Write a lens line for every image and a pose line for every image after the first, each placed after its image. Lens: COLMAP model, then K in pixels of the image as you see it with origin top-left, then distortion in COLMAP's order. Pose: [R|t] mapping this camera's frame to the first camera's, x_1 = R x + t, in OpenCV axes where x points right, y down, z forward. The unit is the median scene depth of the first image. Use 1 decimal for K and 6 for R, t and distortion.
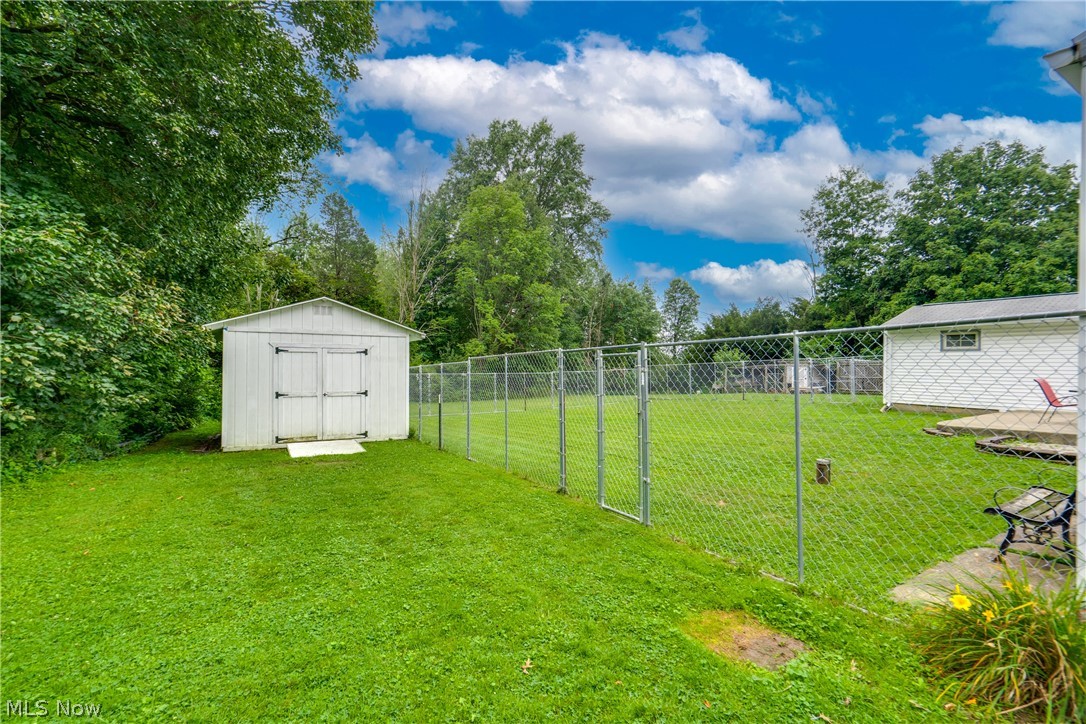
lens RADIAL K [[496.2, 0, 540.3], [0, 496.2, 363.2], [0, 0, 1]] dist [-0.011973, 0.000431]
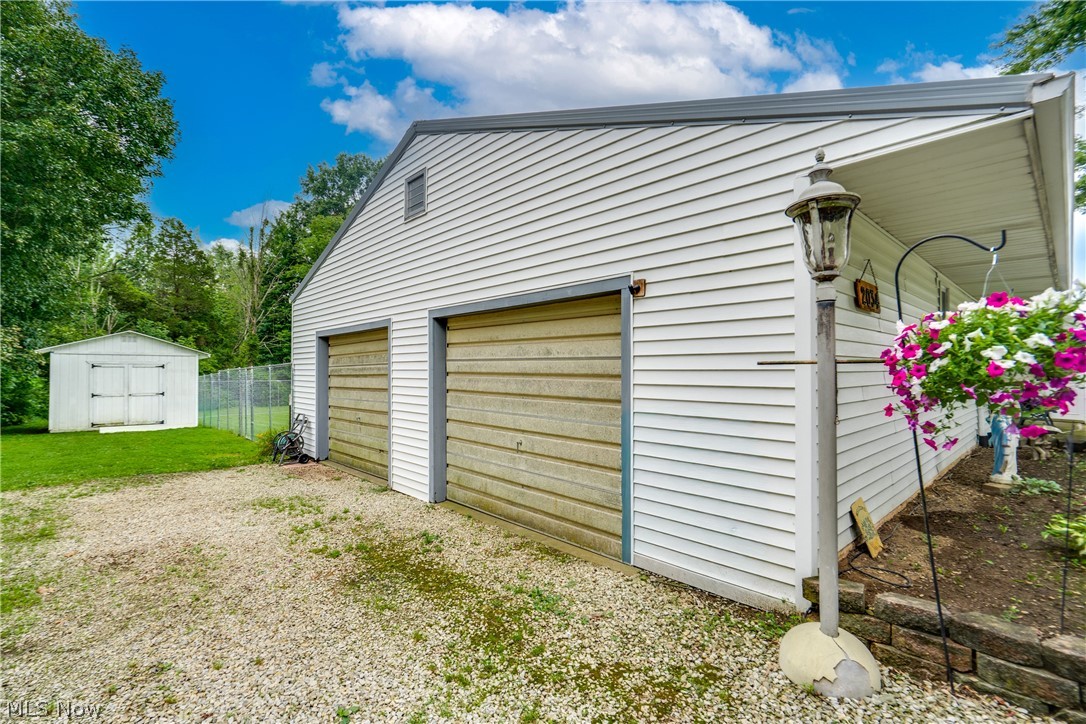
lens RADIAL K [[496.2, 0, 544.0], [0, 496.2, 364.0], [0, 0, 1]] dist [-0.011973, 0.000431]
pose [[0.977047, -0.003040, 0.213004, 0.459975], [0.005860, 0.999903, -0.012608, -0.004397], [-0.212945, 0.013567, 0.976970, -0.706444]]
